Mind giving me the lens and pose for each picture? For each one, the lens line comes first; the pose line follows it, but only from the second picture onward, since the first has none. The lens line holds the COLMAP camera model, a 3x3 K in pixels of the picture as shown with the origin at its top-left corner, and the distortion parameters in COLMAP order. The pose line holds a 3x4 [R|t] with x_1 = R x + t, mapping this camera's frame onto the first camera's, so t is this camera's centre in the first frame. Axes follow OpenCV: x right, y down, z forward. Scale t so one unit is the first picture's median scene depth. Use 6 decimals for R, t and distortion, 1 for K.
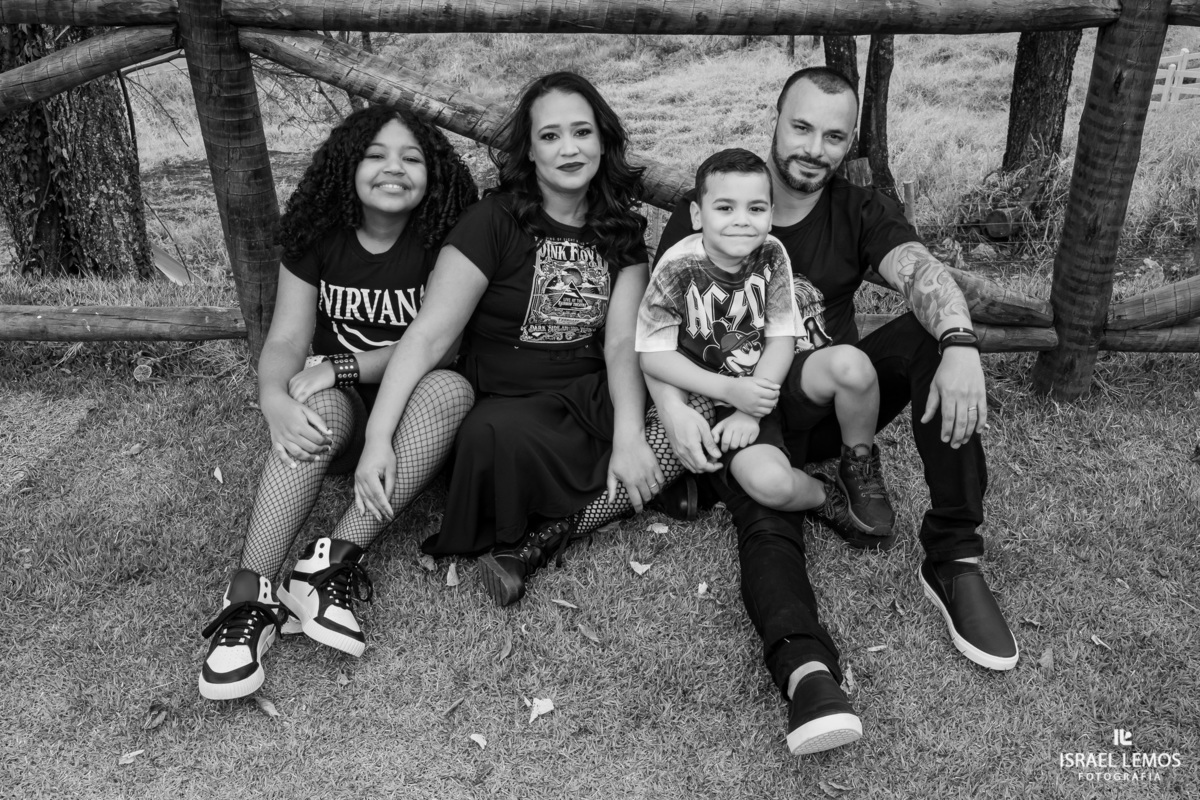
lens RADIAL K [[1233.1, 0, 600.0], [0, 1233.1, 400.0], [0, 0, 1]] dist [-0.013710, 0.032974]
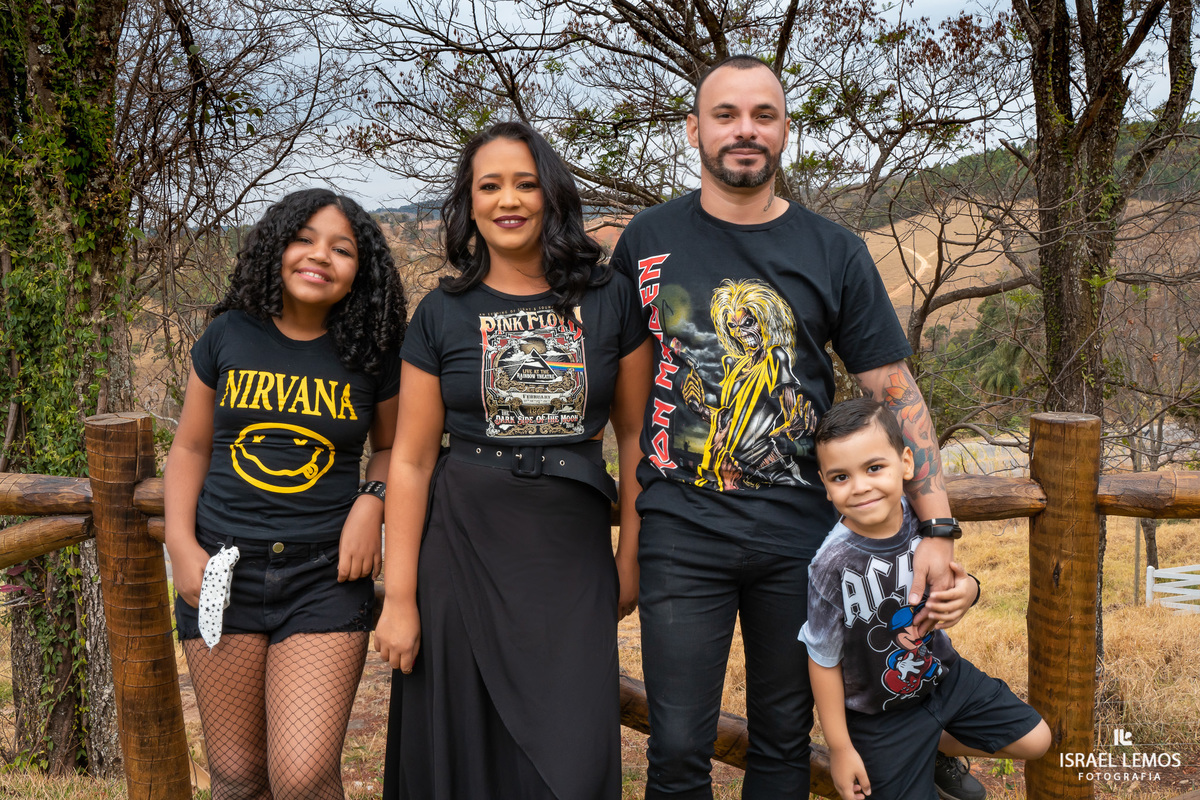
lens RADIAL K [[1168.5, 0, 600.0], [0, 1168.5, 400.0], [0, 0, 1]] dist [-0.007970, -0.002445]
pose [[0.997956, -0.005924, -0.063634, 0.128474], [-0.019980, 0.916866, -0.398695, -0.018103], [0.060706, 0.399152, 0.914873, 0.112899]]
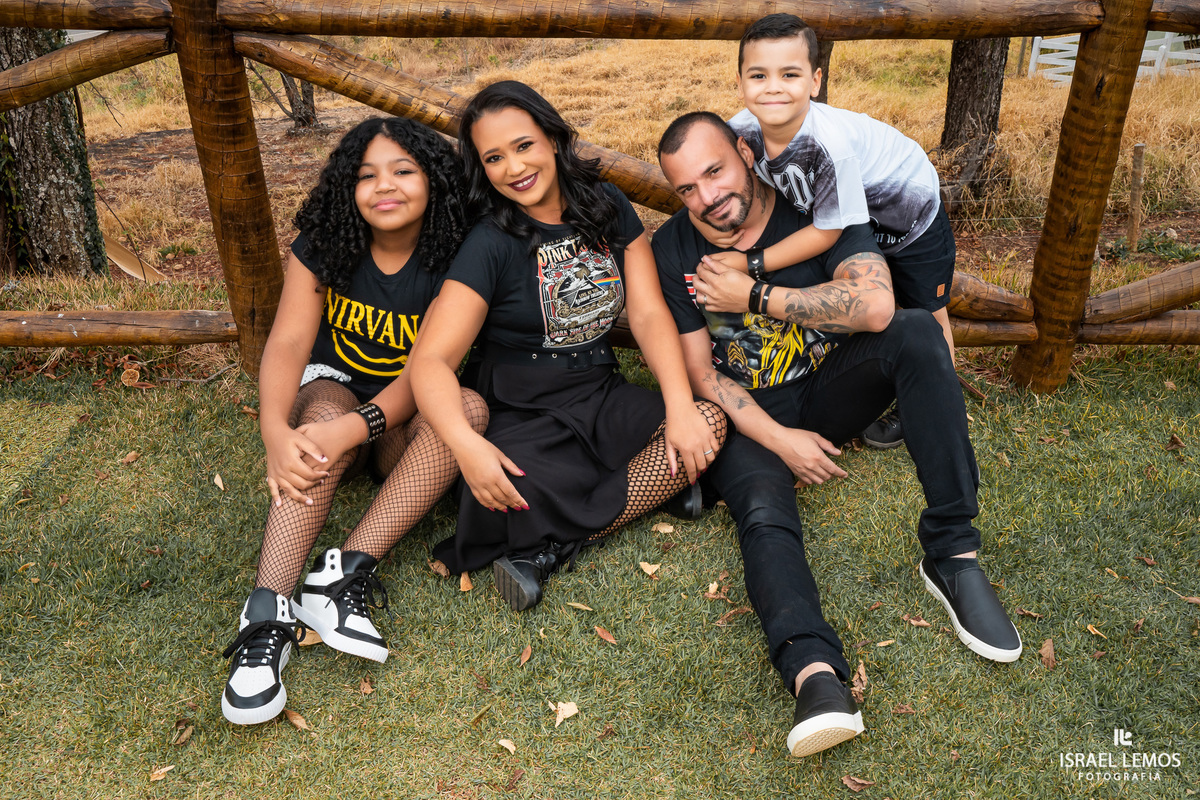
lens RADIAL K [[1233.1, 0, 600.0], [0, 1233.1, 400.0], [0, 0, 1]] dist [-0.013710, 0.032974]
pose [[0.998455, -0.014879, 0.053534, -0.054700], [0.013773, 0.999685, 0.020966, -0.022345], [-0.053829, -0.020196, 0.998346, -0.010956]]
